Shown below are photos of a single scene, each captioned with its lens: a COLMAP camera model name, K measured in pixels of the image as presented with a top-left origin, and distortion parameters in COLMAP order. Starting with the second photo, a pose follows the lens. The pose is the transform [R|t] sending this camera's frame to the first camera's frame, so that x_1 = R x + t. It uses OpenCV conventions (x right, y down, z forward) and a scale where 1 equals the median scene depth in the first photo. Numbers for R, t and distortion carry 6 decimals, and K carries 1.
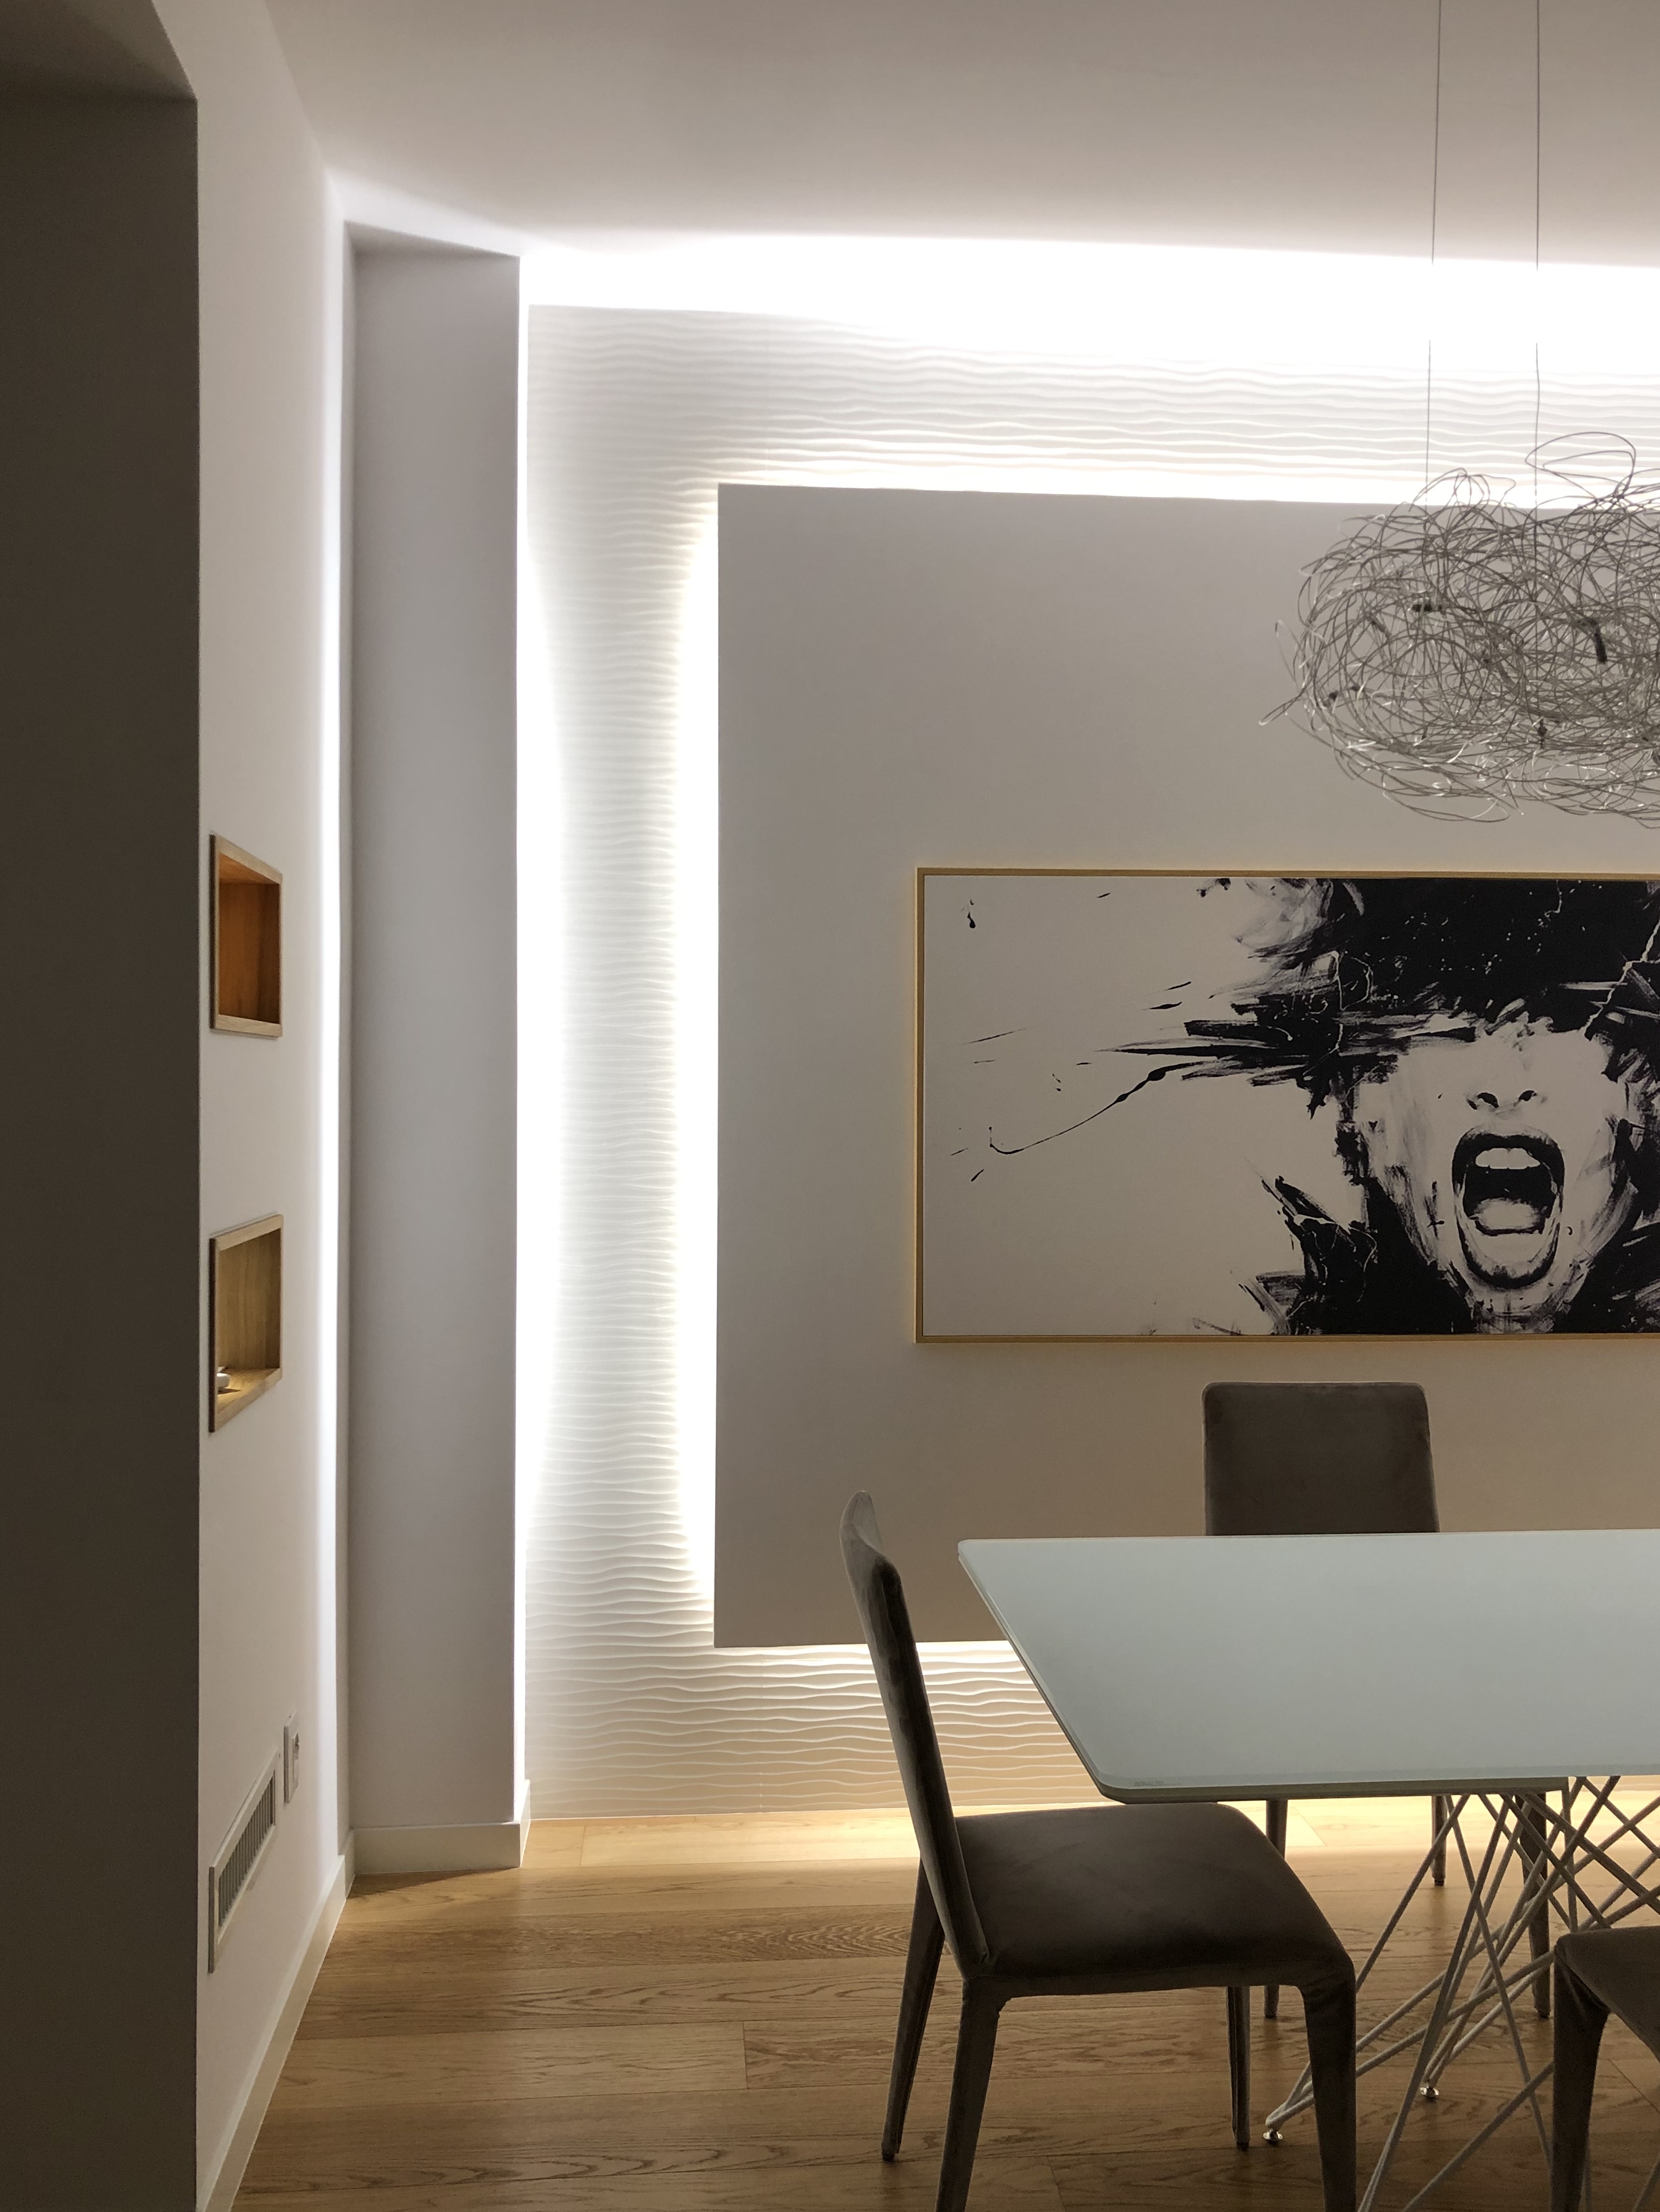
lens RADIAL K [[1981.6, 0, 830.9], [0, 1981.6, 1105.3], [0, 0, 1]] dist [0.091346, -0.008651]
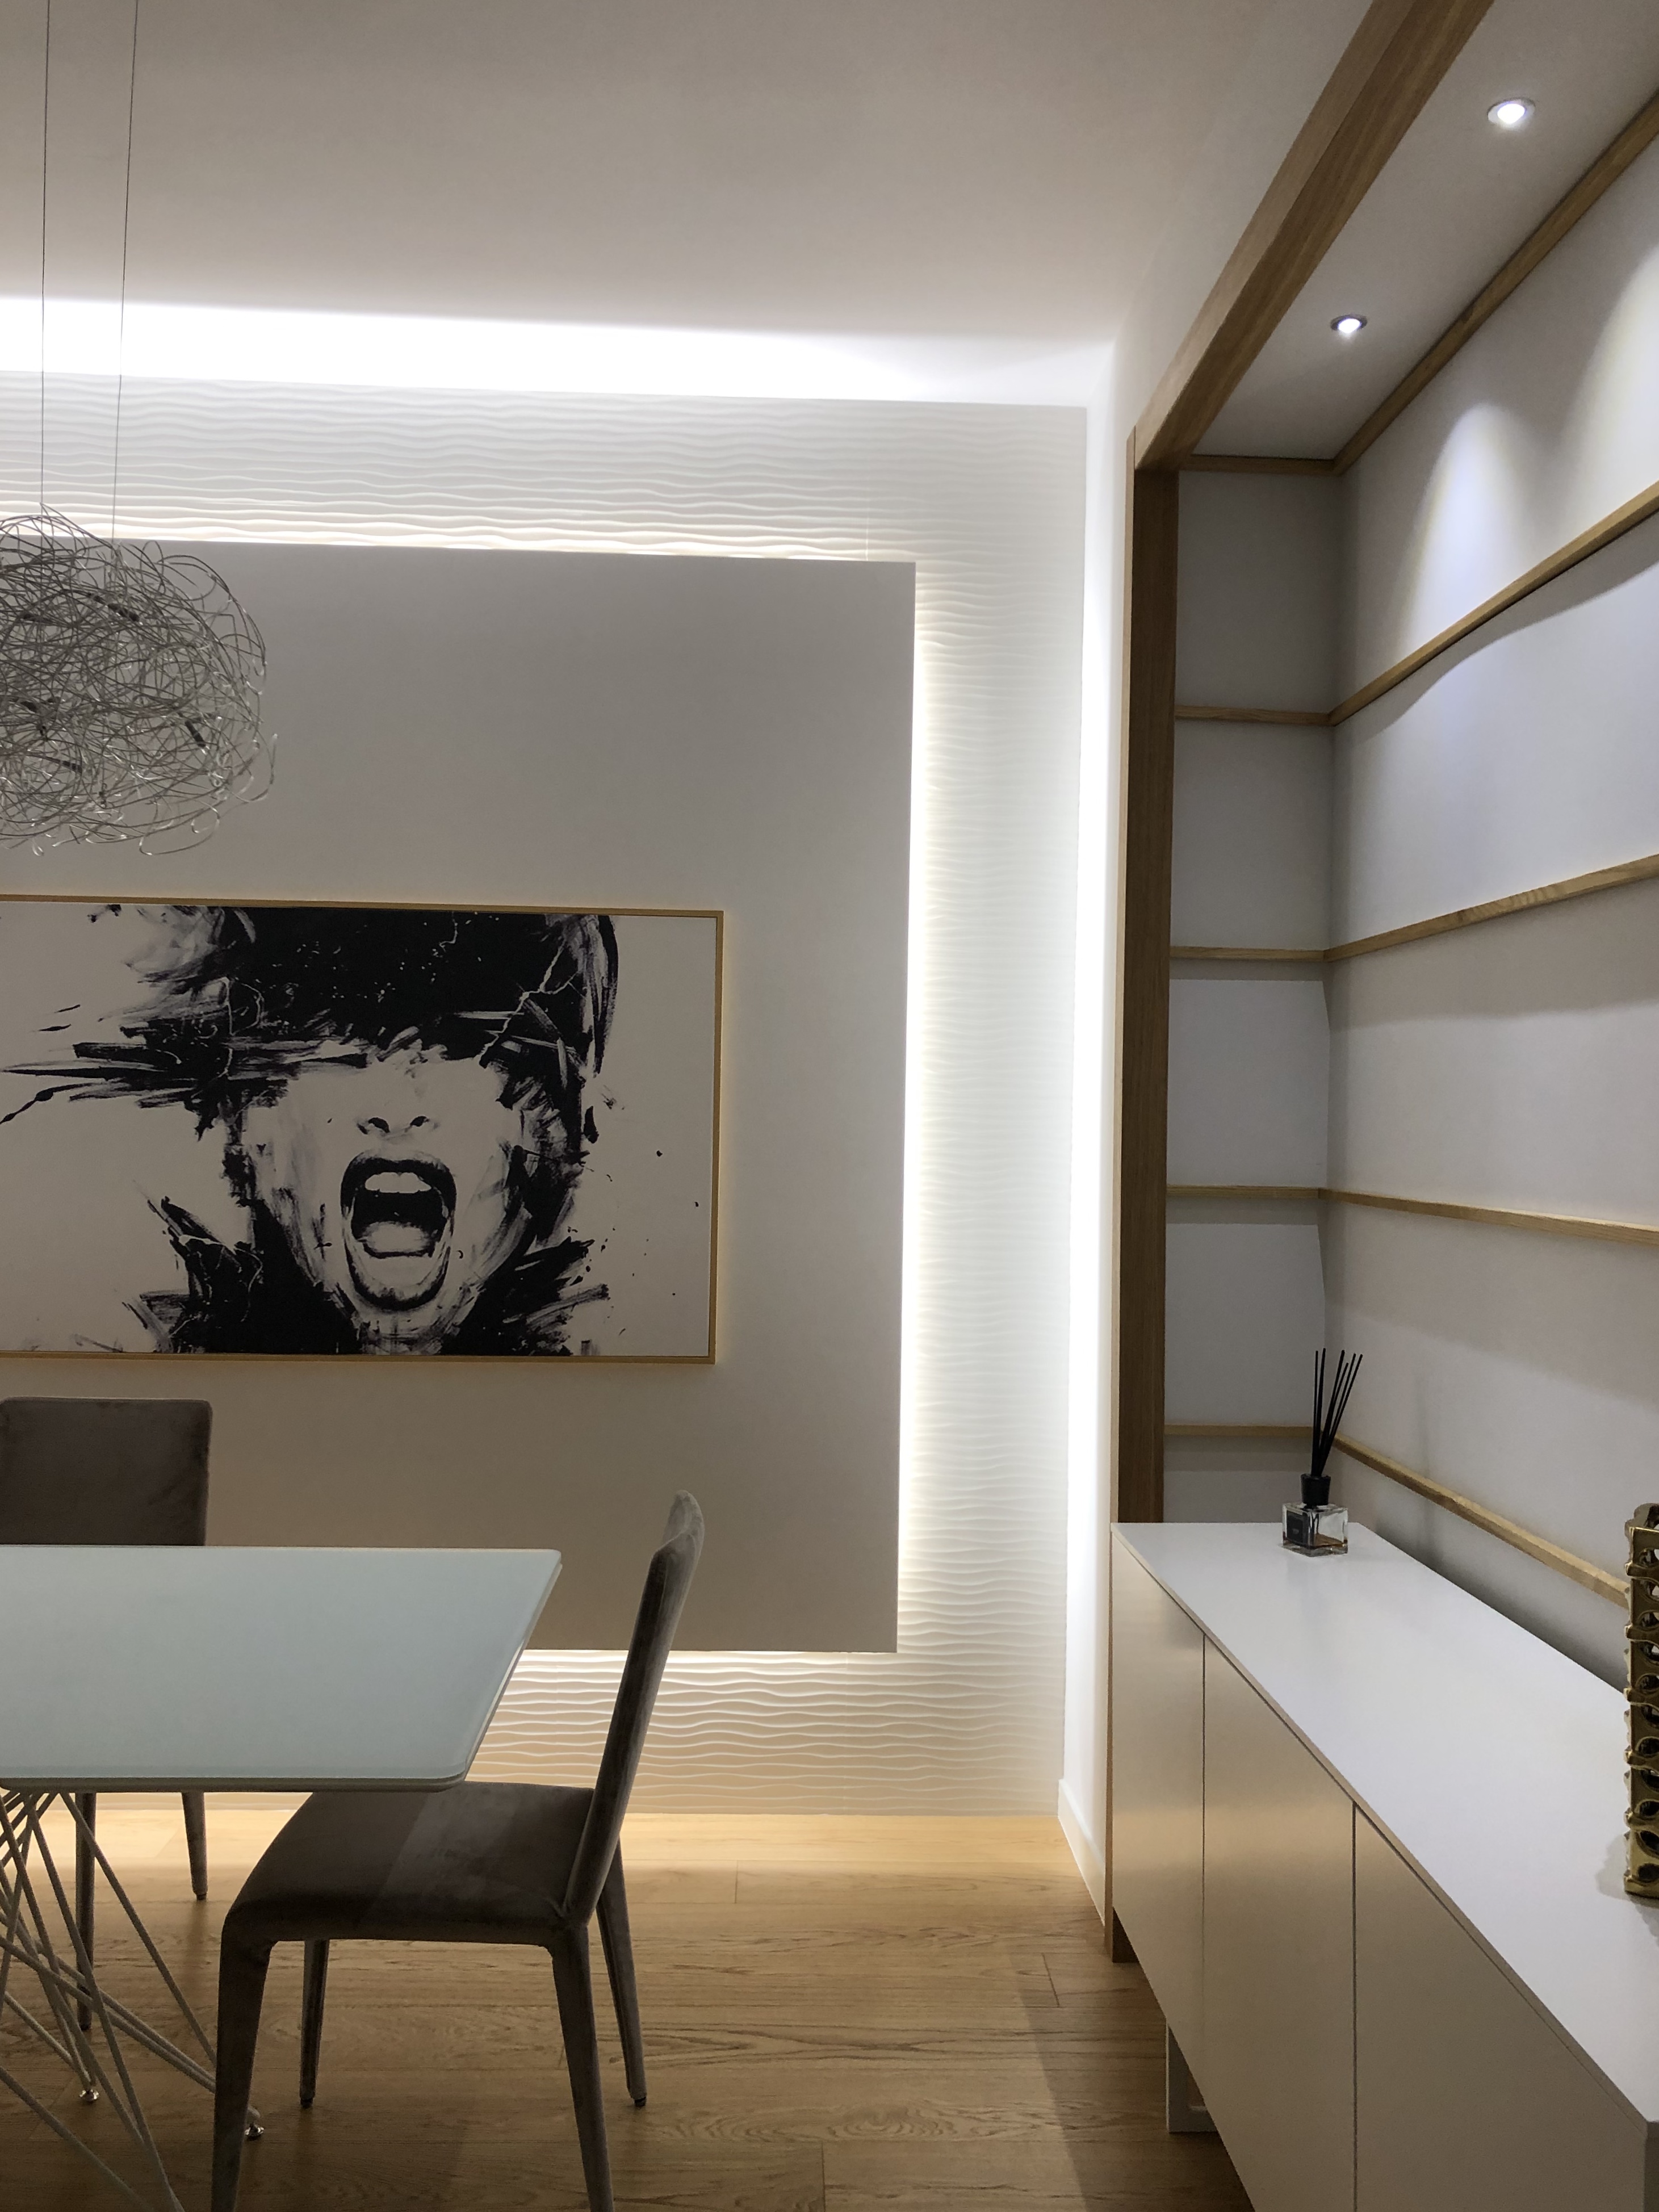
lens RADIAL K [[1881.3, 0, 830.2], [0, 1881.3, 1123.4], [0, 0, 1]] dist [0.049946, -0.028074]
pose [[0.996508, 0.013426, -0.082411, 0.639343], [-0.014358, 0.999839, -0.010732, 0.003520], [0.082254, 0.011878, 0.996541, 0.061163]]
